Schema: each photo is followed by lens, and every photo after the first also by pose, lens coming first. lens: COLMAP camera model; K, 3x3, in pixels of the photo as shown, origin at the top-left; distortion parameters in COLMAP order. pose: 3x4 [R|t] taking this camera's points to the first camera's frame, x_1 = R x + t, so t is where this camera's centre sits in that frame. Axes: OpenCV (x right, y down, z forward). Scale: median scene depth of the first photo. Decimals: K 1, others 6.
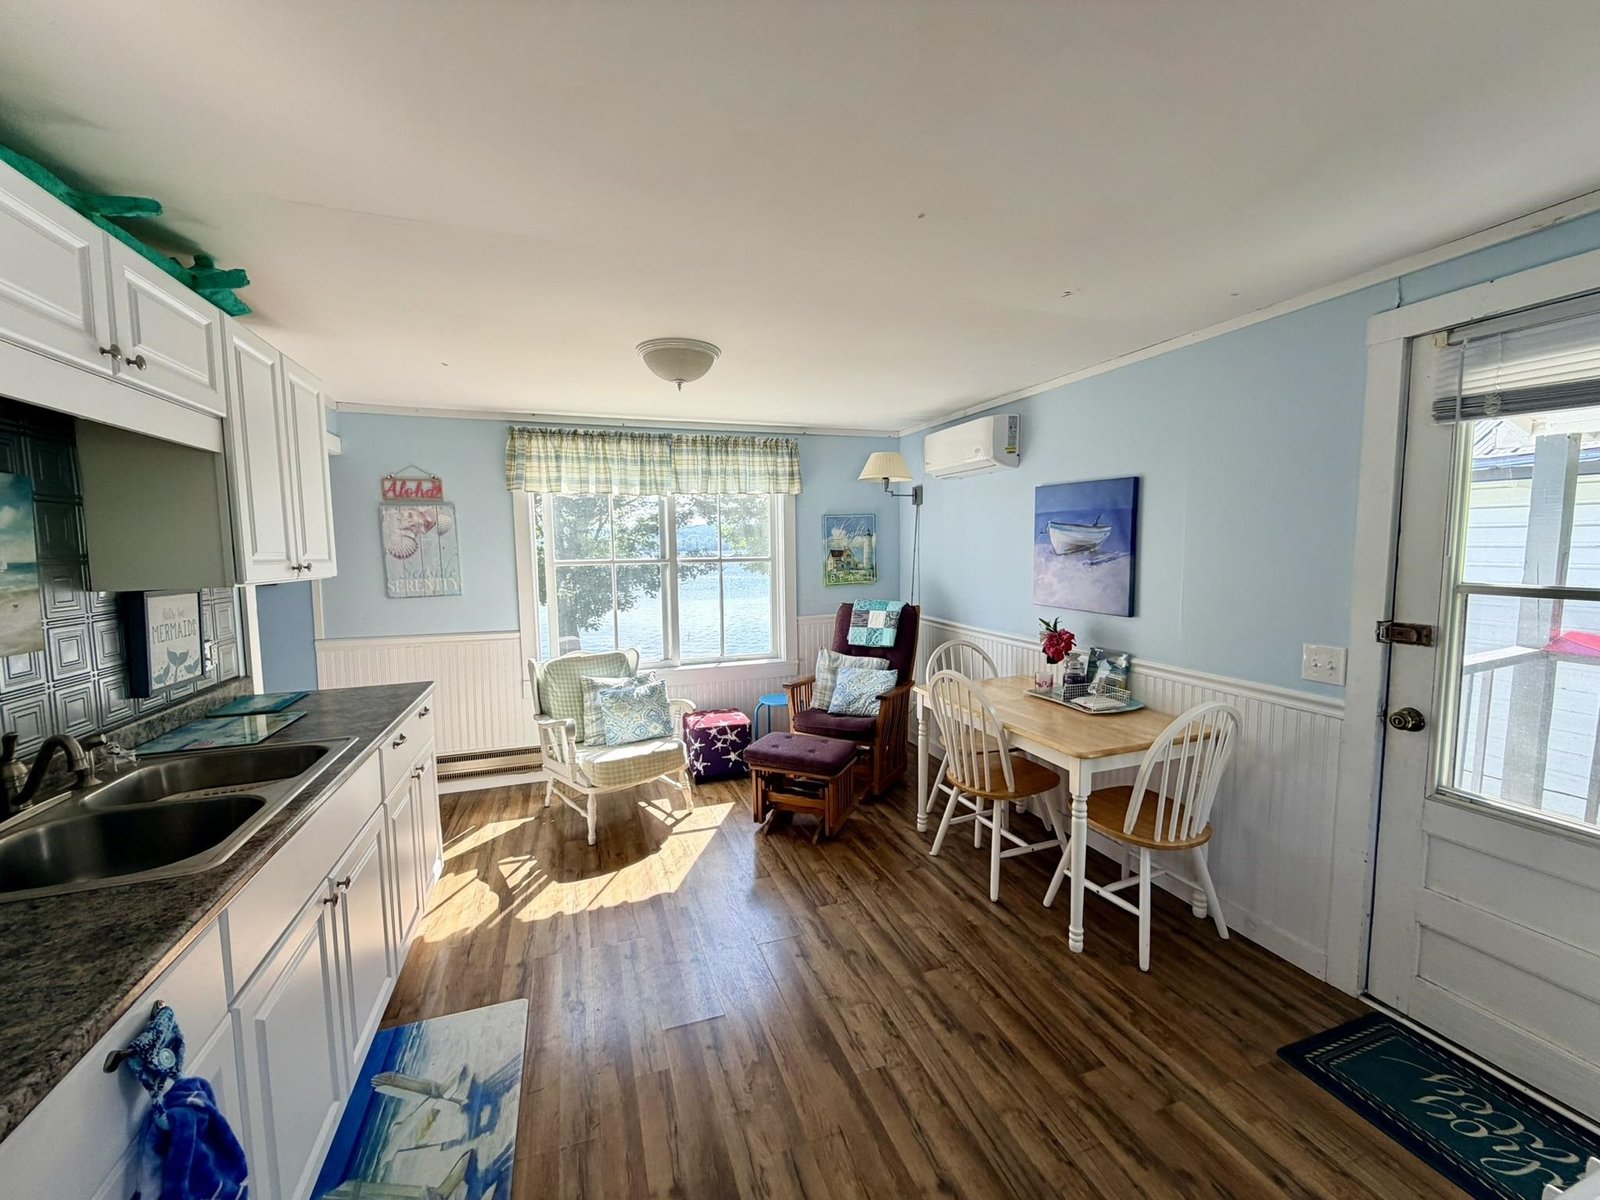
lens RADIAL K [[640.8, 0, 797.4], [0, 640.8, 600.5], [0, 0, 1]] dist [0.000552, -0.000314]
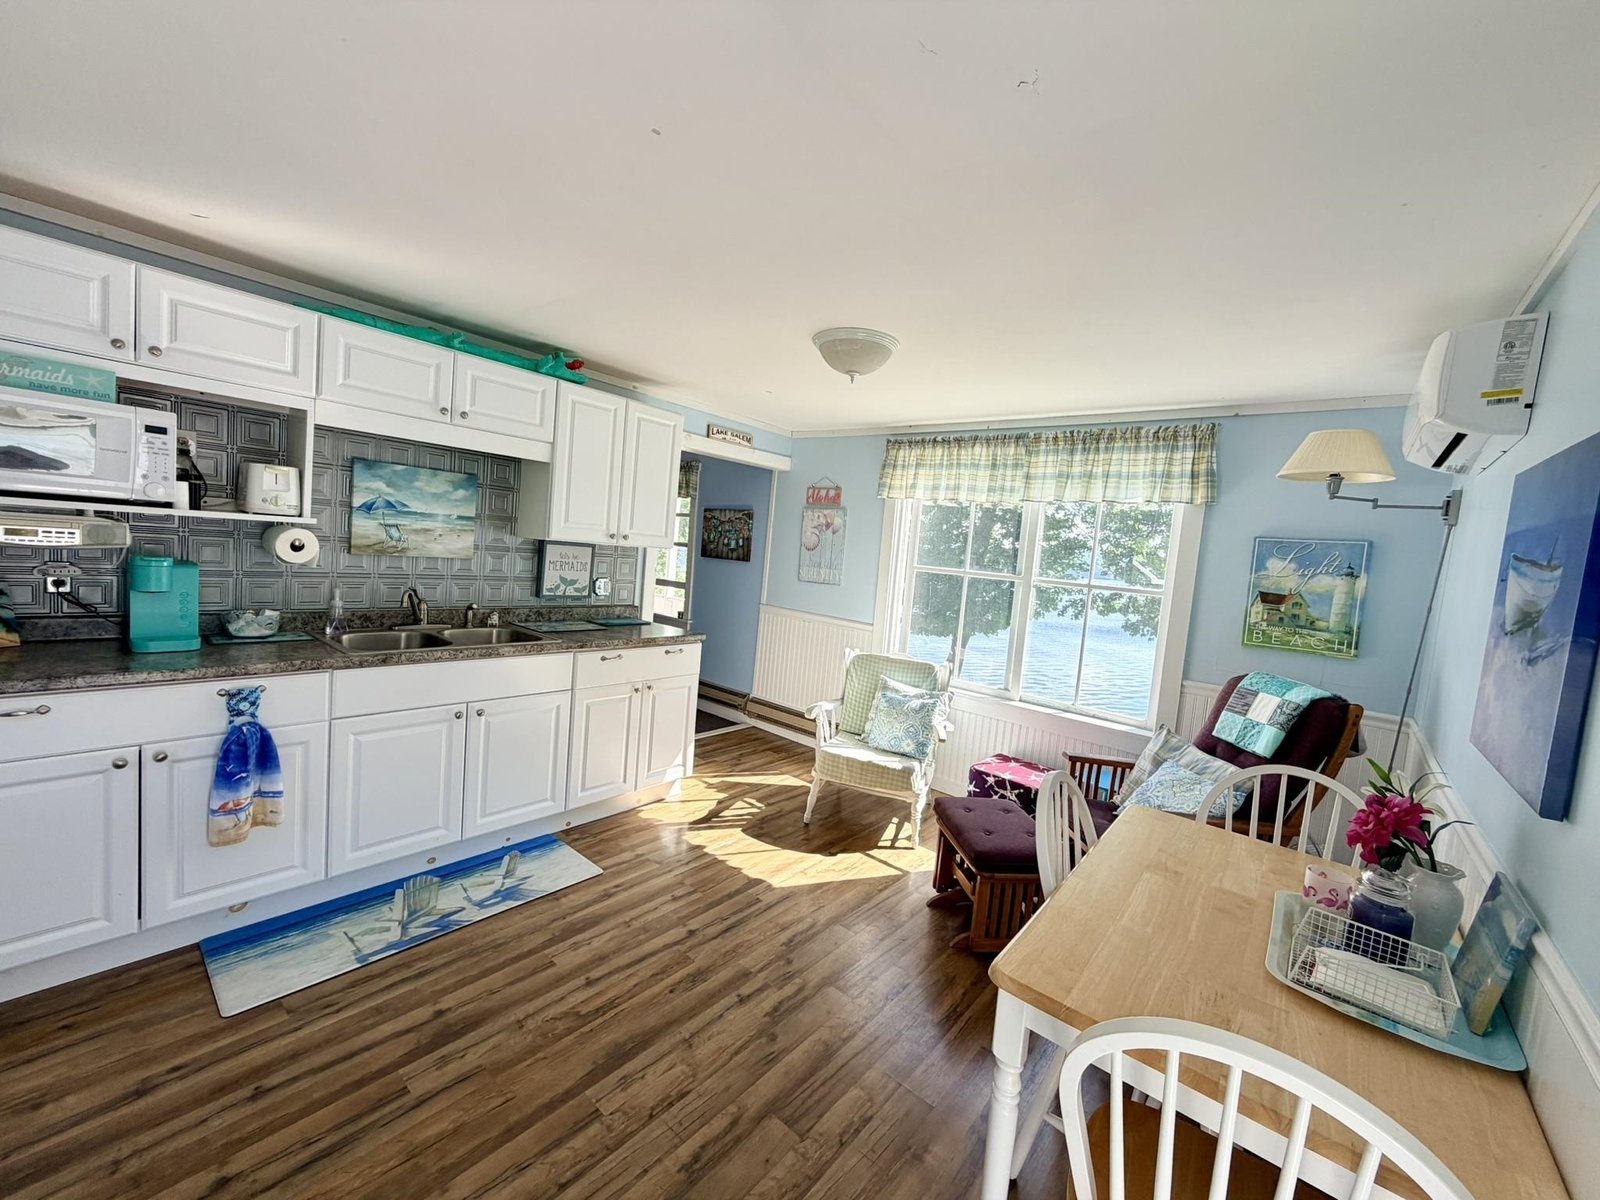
lens RADIAL K [[640.8, 0, 789.7], [0, 640.8, 598.8], [0, 0, 1]] dist [0.000552, -0.000314]
pose [[0.495510, 0.130654, -0.858720, 0.491329], [-0.169157, 0.984209, 0.052138, -0.033713], [0.851972, 0.119424, 0.509786, 0.361150]]
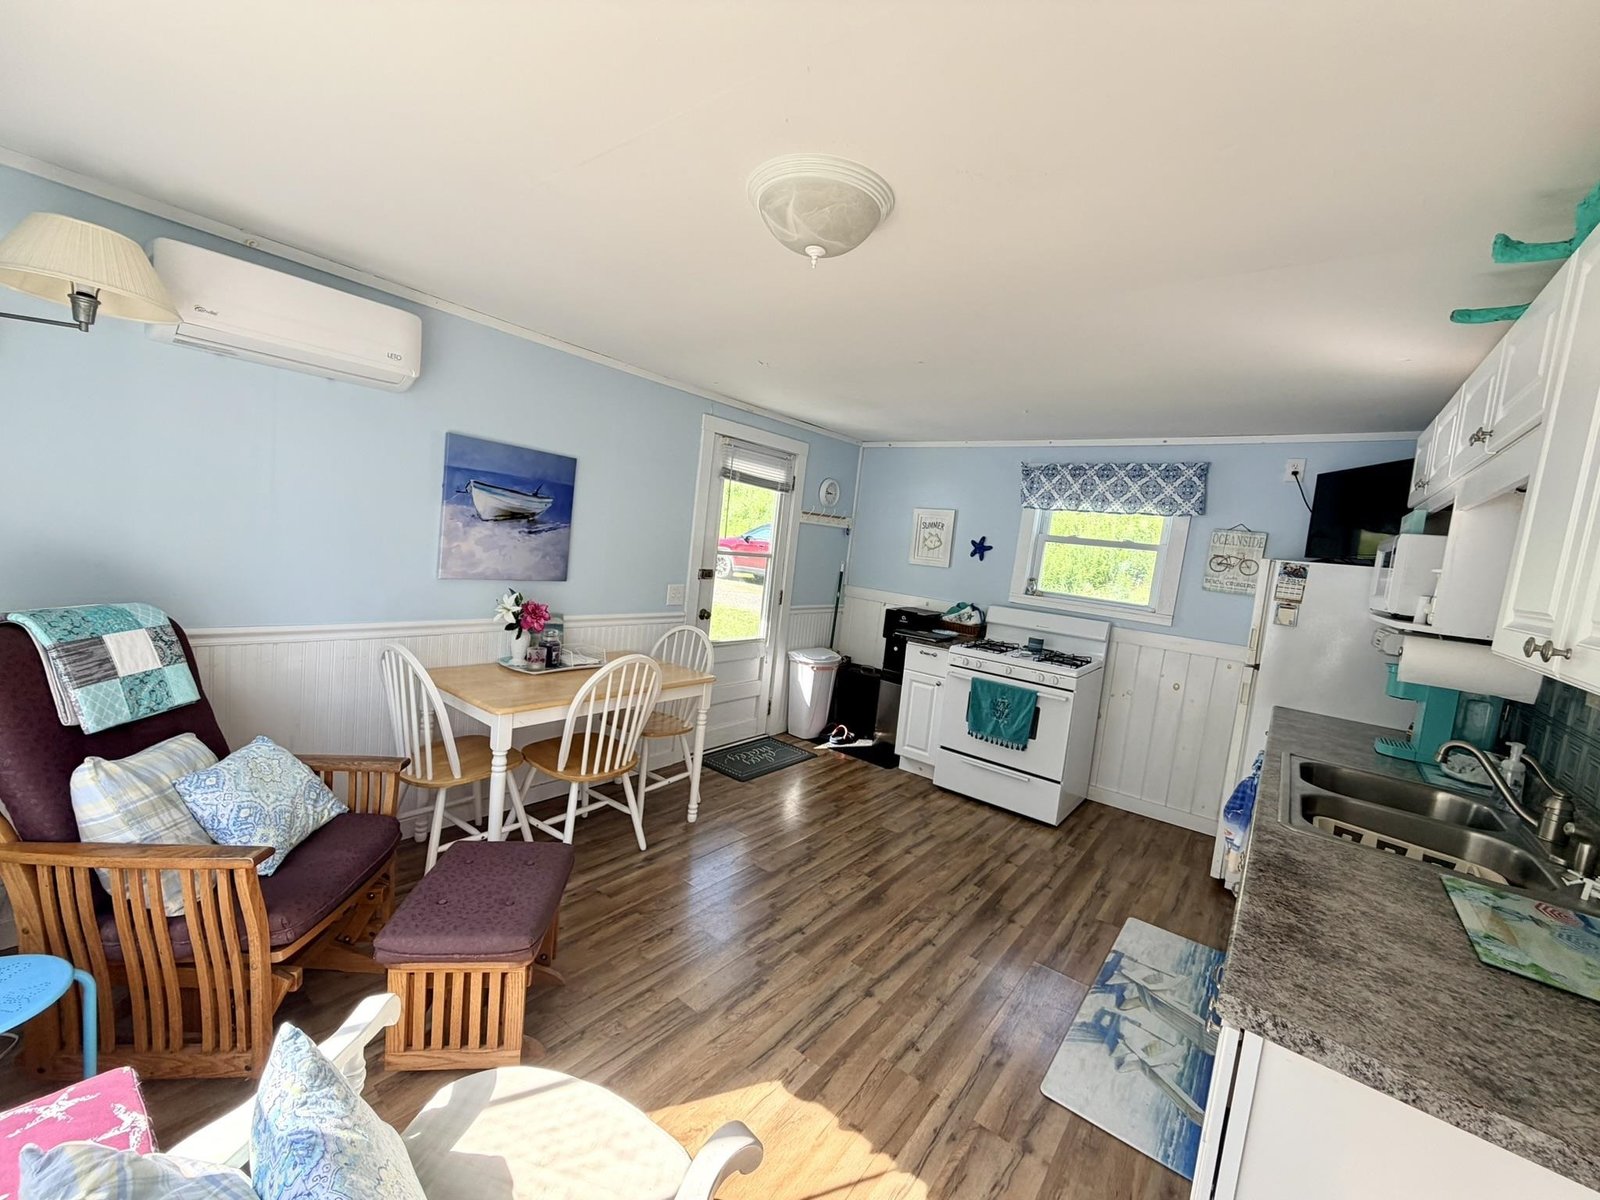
lens RADIAL K [[640.8, 0, 795.0], [0, 640.8, 599.5], [0, 0, 1]] dist [0.000552, -0.000314]
pose [[-0.533137, -0.120927, 0.837342, -0.537093], [-0.020691, 0.991300, 0.129987, -0.080280], [-0.845776, 0.051975, -0.531000, 1.032001]]
